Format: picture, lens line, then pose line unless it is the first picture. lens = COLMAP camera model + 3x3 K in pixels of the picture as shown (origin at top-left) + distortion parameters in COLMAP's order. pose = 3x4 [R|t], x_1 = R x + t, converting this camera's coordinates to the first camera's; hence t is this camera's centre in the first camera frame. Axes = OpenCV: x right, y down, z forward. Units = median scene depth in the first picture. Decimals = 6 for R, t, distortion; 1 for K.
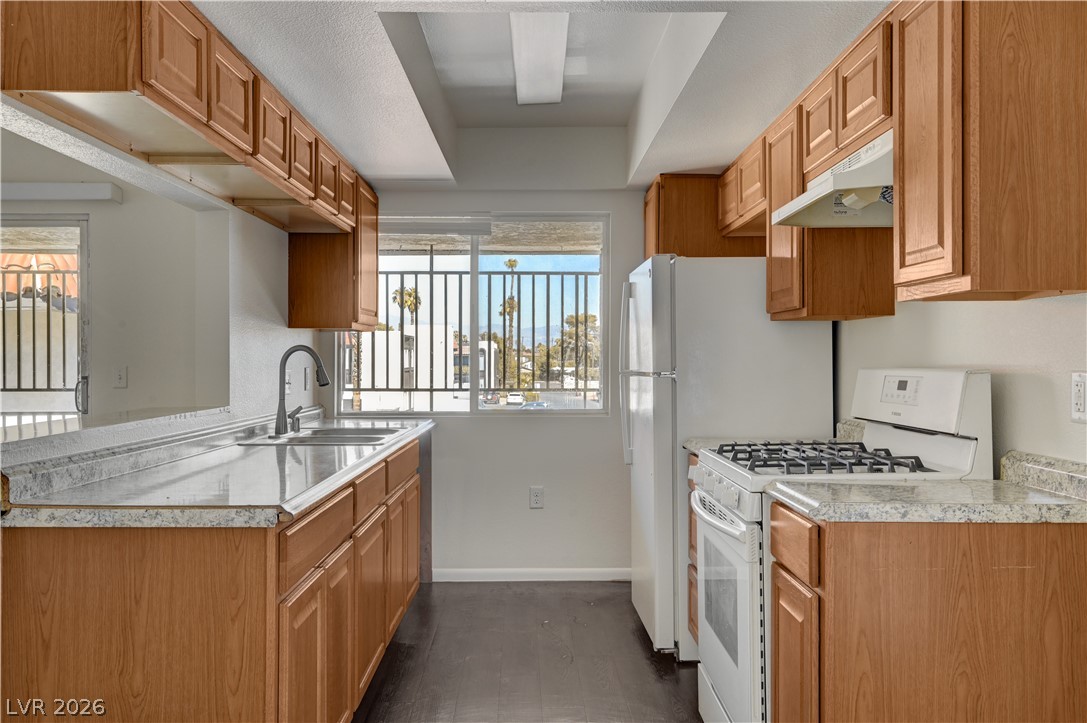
lens RADIAL K [[896.4, 0, 540.8], [0, 896.4, 355.0], [0, 0, 1]] dist [0.024360, 0.002219]
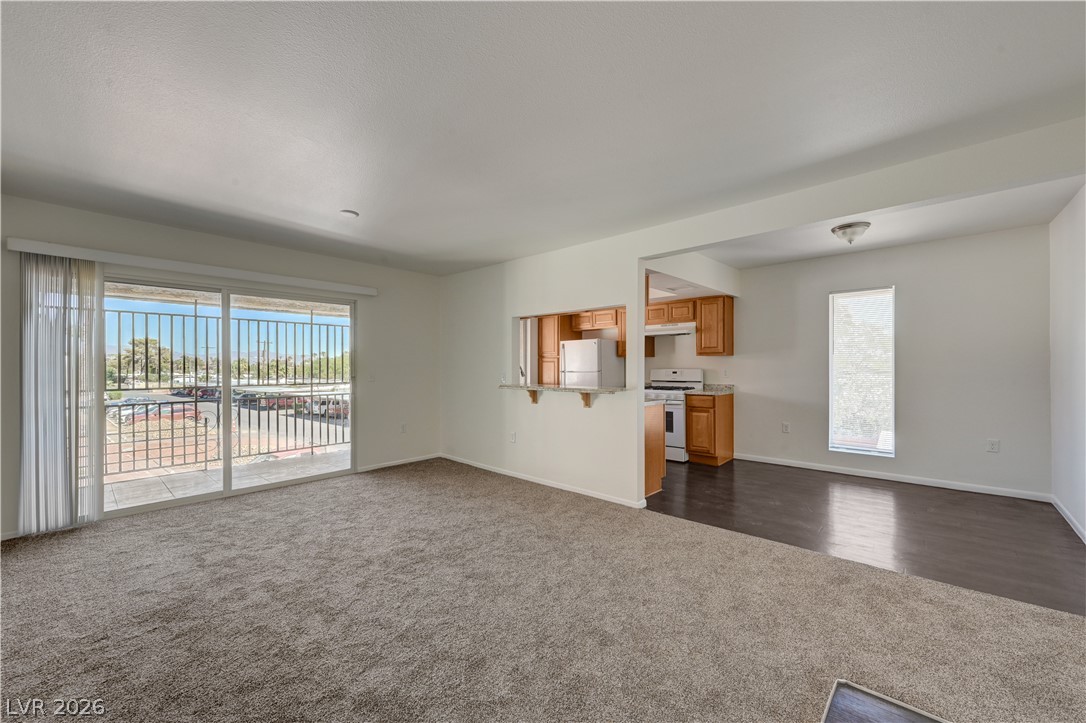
lens RADIAL K [[432.7, 0, 550.1], [0, 432.7, 365.0], [0, 0, 1]] dist [0.020751, 0.000056]
pose [[0.670403, 0.001070, 0.741996, -1.179029], [0.000260, 0.999999, -0.001676, -0.001802], [-0.741997, 0.001317, 0.670402, -0.027425]]
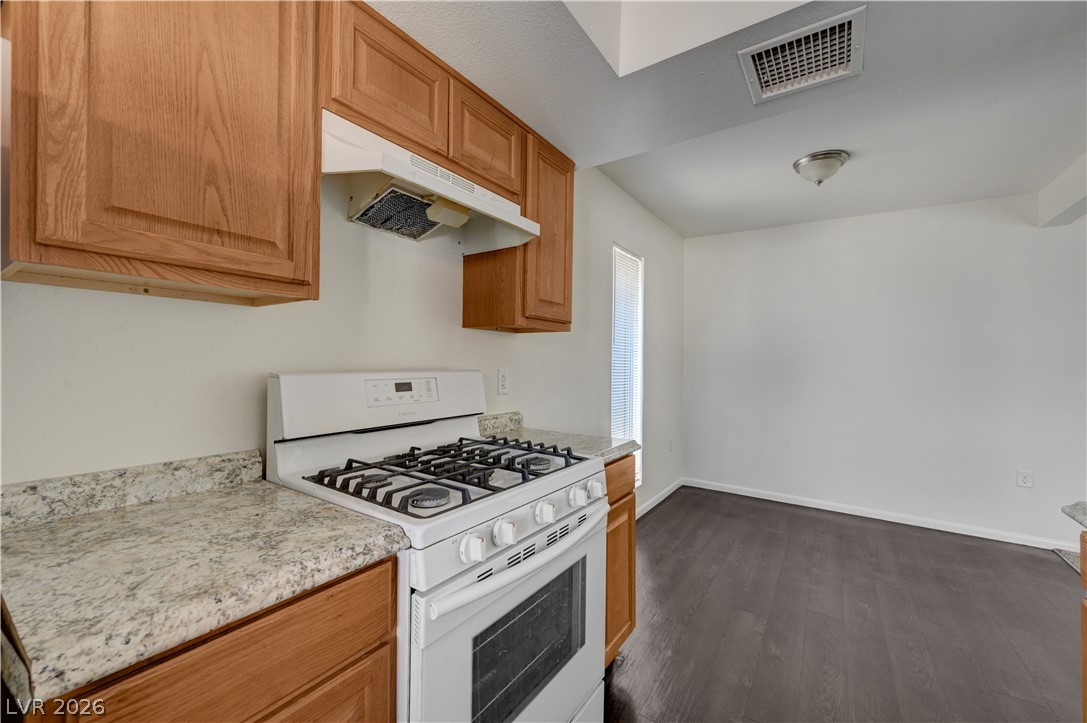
lens RADIAL K [[431.8, 0, 543.0], [0, 431.8, 362.4], [0, 0, 1]] dist [0.000747, 0.000605]
pose [[-0.820139, -0.005156, 0.572140, -0.025160], [-0.010067, 0.999935, -0.005419, 0.003386], [-0.572075, -0.010204, -0.820138, 0.912040]]
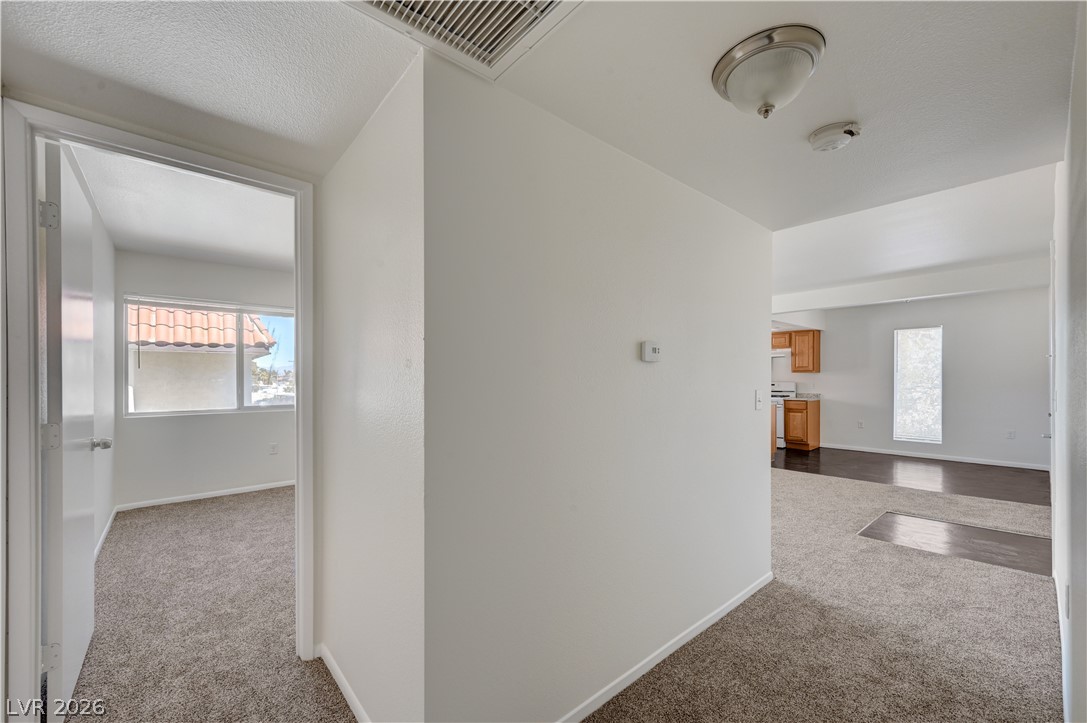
lens RADIAL K [[434.7, 0, 539.7], [0, 434.7, 377.7], [0, 0, 1]] dist [0.001218, 0.000111]
pose [[0.761912, 0.003028, 0.647673, -1.981795], [-0.004210, 0.999991, 0.000278, -0.007198], [-0.647666, -0.002939, 0.761918, -0.202159]]
